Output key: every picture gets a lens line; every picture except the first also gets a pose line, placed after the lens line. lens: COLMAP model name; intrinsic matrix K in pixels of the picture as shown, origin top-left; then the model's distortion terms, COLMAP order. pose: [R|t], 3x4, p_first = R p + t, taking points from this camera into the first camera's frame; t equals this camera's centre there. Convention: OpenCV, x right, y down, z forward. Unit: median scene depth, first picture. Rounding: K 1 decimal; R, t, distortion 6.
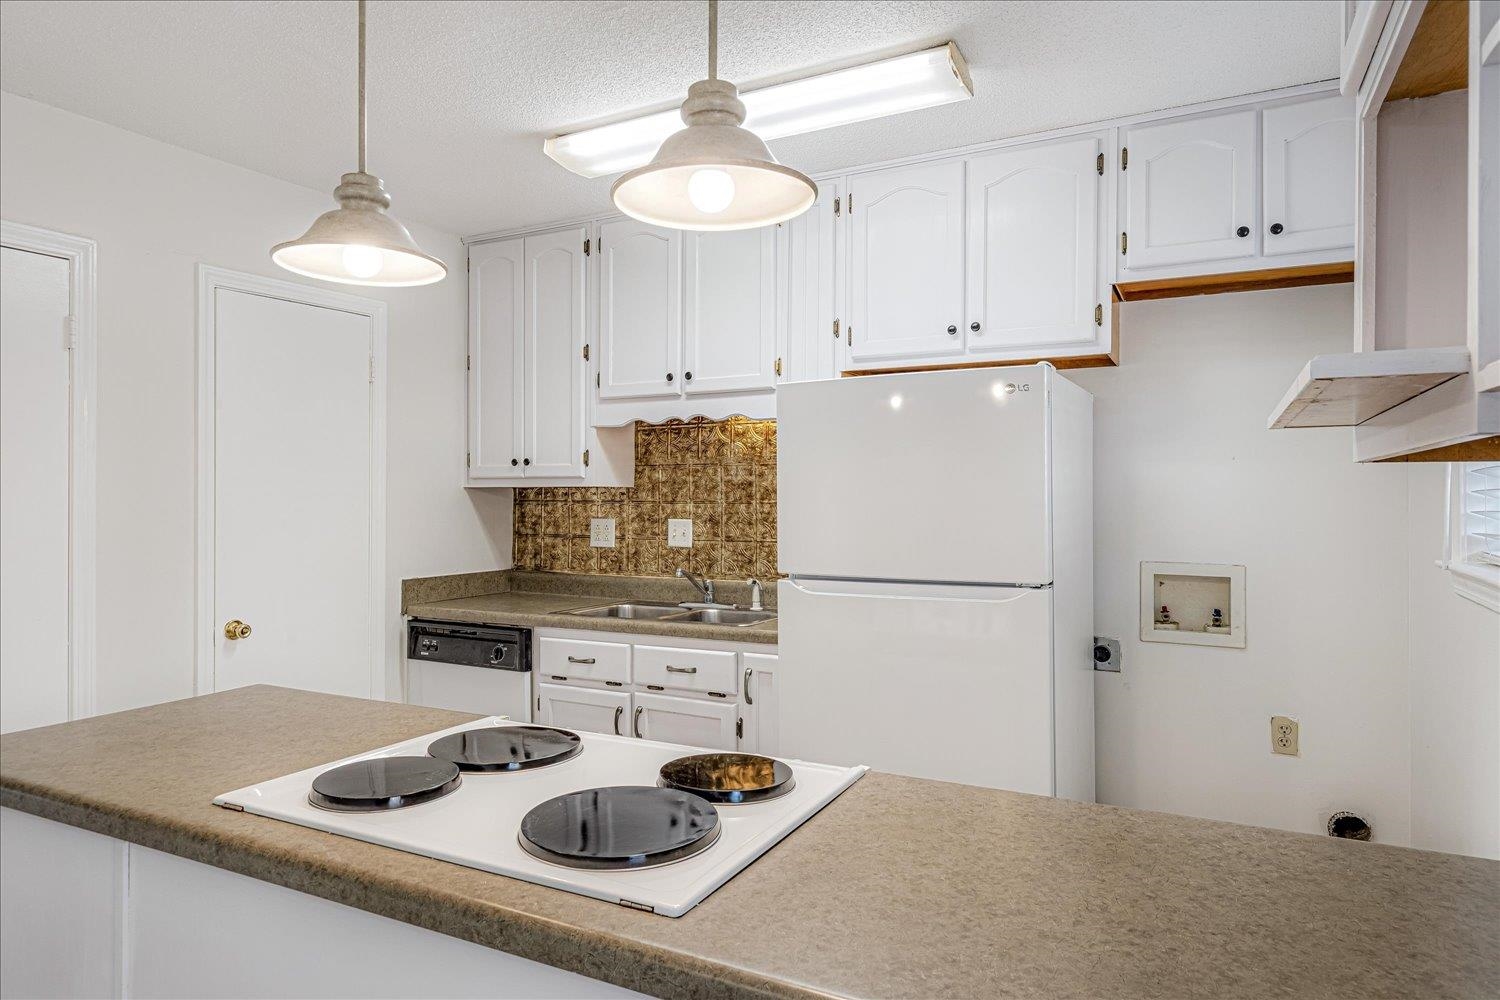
lens RADIAL K [[912.1, 0, 740.1], [0, 912.1, 497.7], [0, 0, 1]] dist [0.009337, -0.005560]
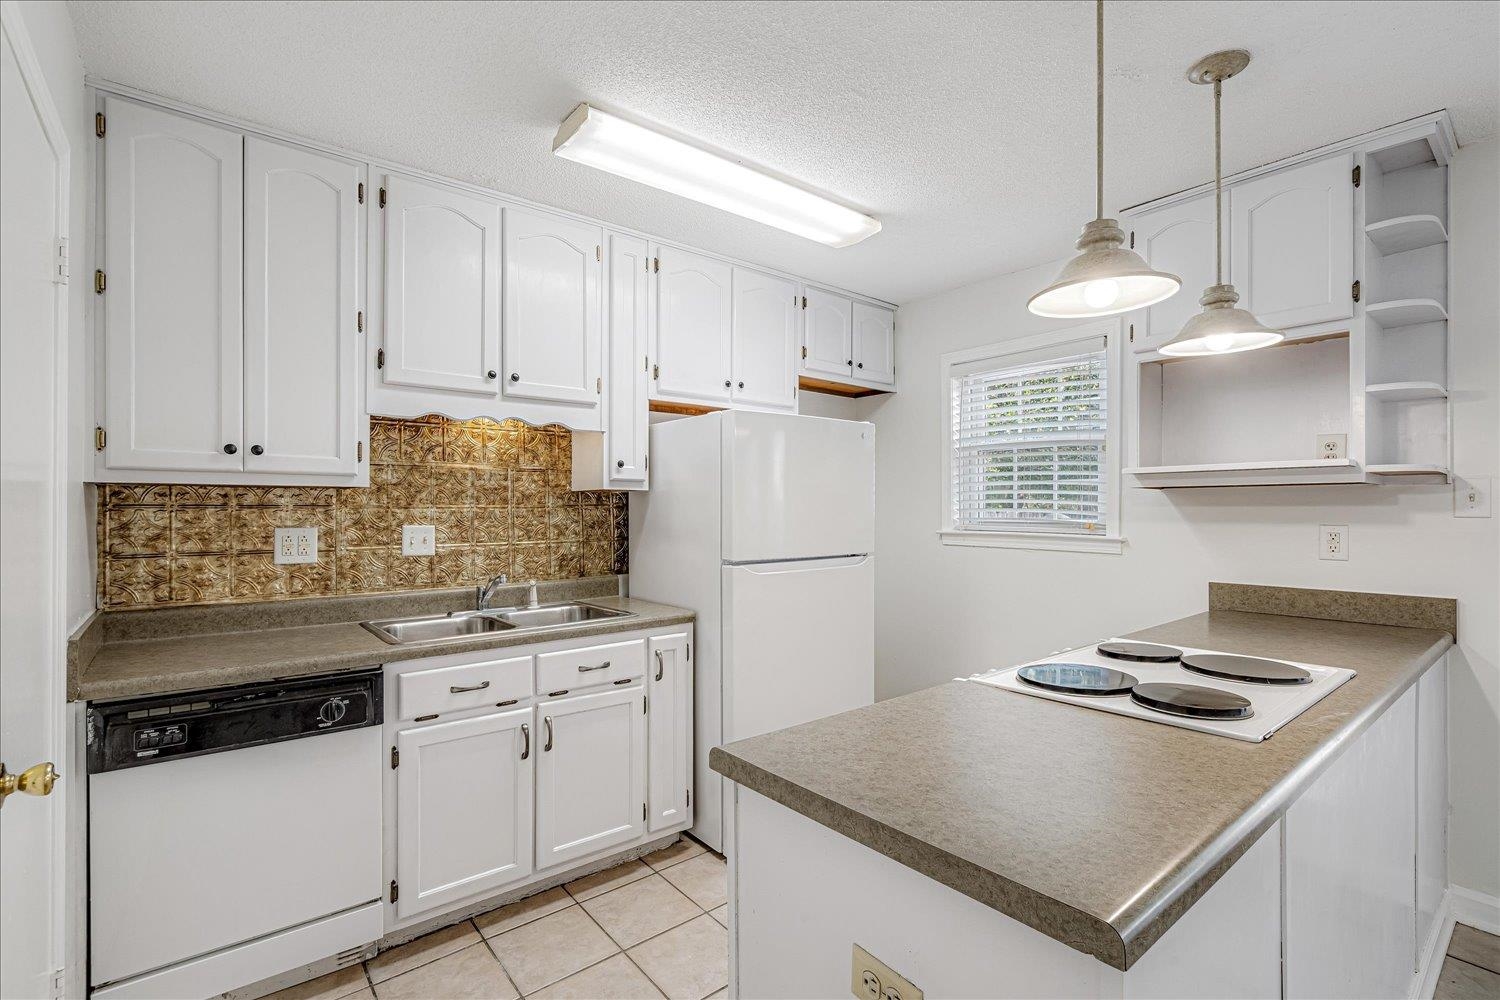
lens RADIAL K [[683.5, 0, 743.6], [0, 683.5, 510.8], [0, 0, 1]] dist [-0.003067, 0.000171]
pose [[0.401231, -0.002767, 0.915973, -0.591022], [0.001780, 0.999996, 0.002241, 0.008551], [-0.915975, 0.000732, 0.401234, 0.447222]]
